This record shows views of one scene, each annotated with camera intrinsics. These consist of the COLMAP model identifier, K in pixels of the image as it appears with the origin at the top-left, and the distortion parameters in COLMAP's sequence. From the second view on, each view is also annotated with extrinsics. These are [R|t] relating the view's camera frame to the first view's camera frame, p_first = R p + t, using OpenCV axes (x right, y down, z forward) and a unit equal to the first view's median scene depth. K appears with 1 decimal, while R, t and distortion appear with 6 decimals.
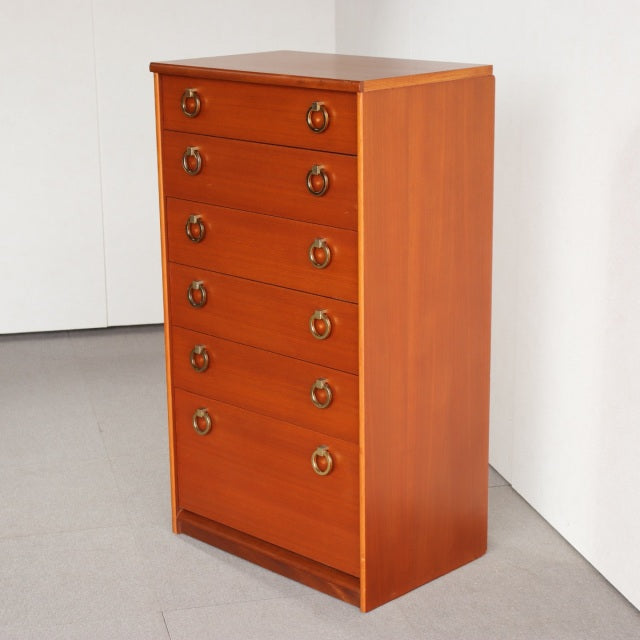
lens RADIAL K [[1454.1, 0, 320.0], [0, 1454.1, 320.0], [0, 0, 1]] dist [0.071701, 0.333507]
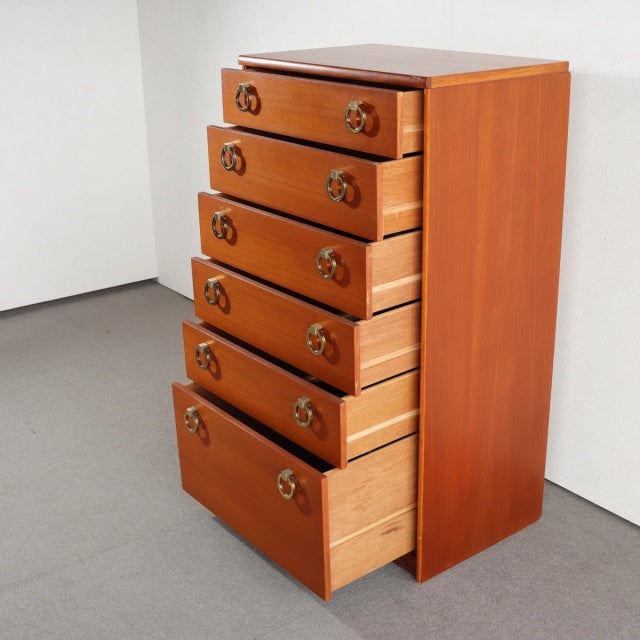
lens RADIAL K [[952.7, 0, 320.0], [0, 952.7, 320.0], [0, 0, 1]] dist [-0.045945, -0.002811]
pose [[0.991096, 0.038379, -0.127501, 0.039721], [-0.026244, 0.995081, 0.095529, -0.057262], [0.130540, -0.091332, 0.987227, 0.329237]]
